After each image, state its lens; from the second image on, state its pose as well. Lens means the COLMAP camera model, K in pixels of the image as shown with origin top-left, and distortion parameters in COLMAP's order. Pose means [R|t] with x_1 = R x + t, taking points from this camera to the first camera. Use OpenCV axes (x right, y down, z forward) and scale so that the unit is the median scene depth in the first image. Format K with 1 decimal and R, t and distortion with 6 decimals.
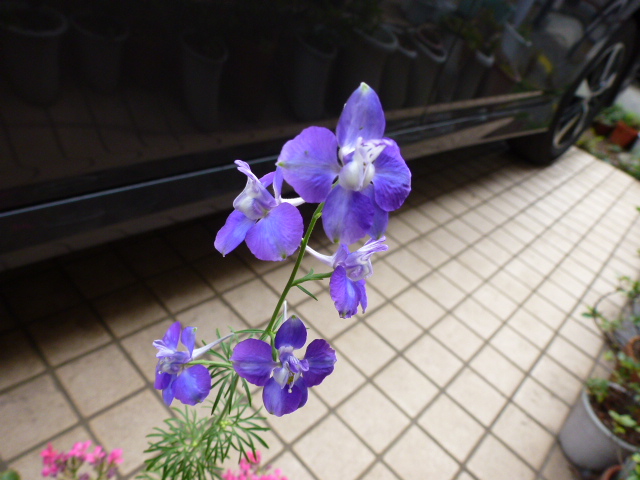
lens RADIAL K [[462.2, 0, 320.0], [0, 462.2, 240.0], [0, 0, 1]] dist [-0.049849, 0.007253]
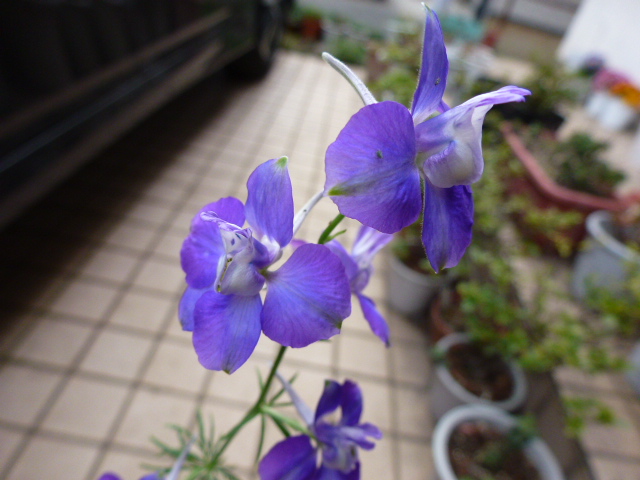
lens RADIAL K [[462.2, 0, 320.0], [0, 462.2, 240.0], [0, 0, 1]] dist [-0.049849, 0.007253]
pose [[0.794510, -0.441537, 0.416892, -0.350477], [0.386702, 0.897205, 0.213271, -0.237910], [-0.468205, -0.008233, 0.883582, 0.541619]]
